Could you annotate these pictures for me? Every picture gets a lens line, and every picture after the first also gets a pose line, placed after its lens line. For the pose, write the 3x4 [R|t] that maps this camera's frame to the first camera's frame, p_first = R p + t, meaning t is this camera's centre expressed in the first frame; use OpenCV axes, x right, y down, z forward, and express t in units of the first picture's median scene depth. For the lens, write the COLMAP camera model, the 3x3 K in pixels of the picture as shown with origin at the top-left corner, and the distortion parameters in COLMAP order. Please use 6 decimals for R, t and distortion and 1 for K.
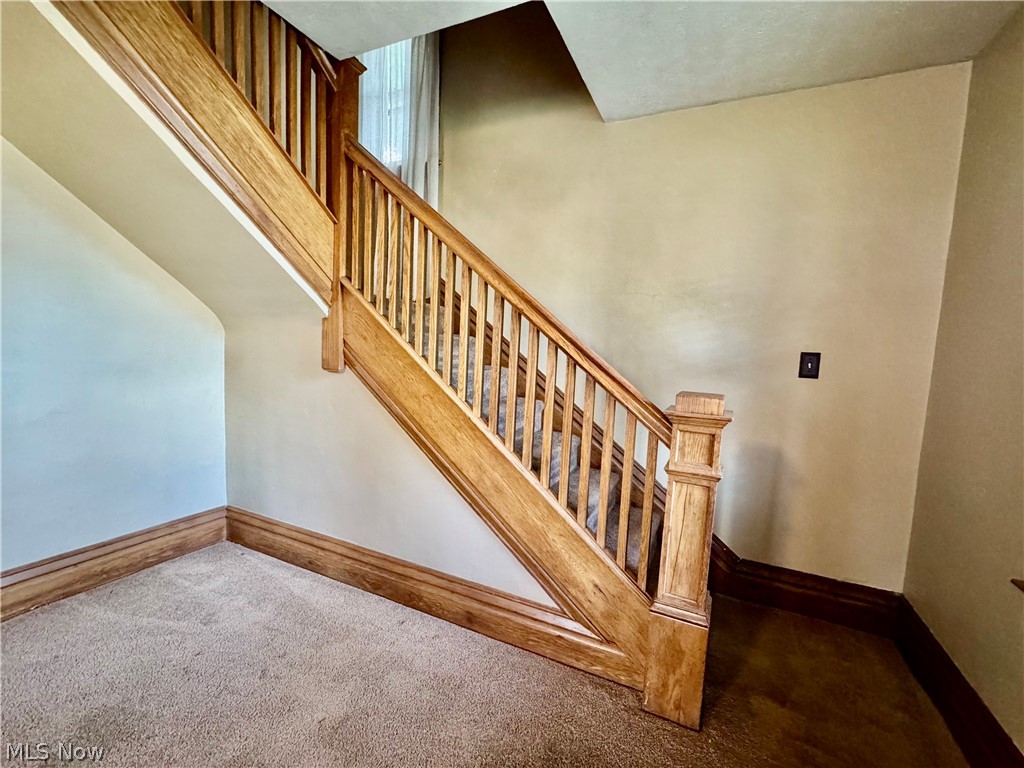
lens RADIAL K [[444.4, 0, 513.9], [0, 444.4, 387.8], [0, 0, 1]] dist [-0.001776, -0.000078]
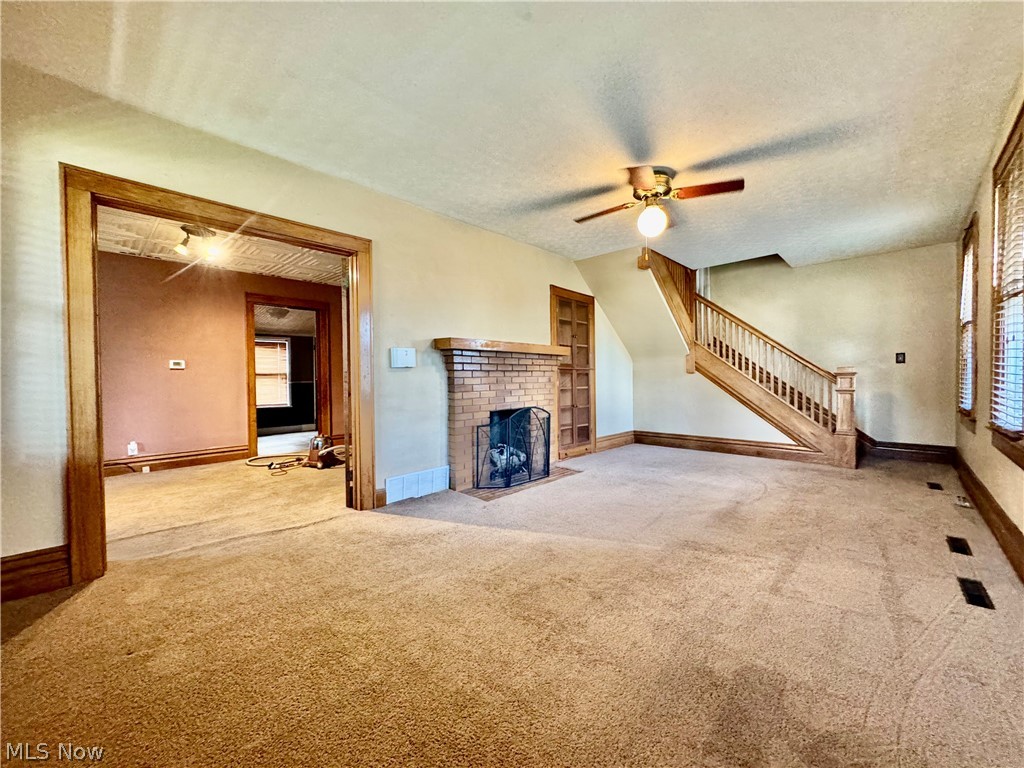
lens RADIAL K [[406.5, 0, 509.2], [0, 406.5, 387.1], [0, 0, 1]] dist [0.000596, 0.000015]
pose [[0.946532, -0.052920, -0.318241, -0.738958], [0.025566, 0.995656, -0.089528, 0.275472], [0.321596, 0.076605, 0.943773, -1.966071]]
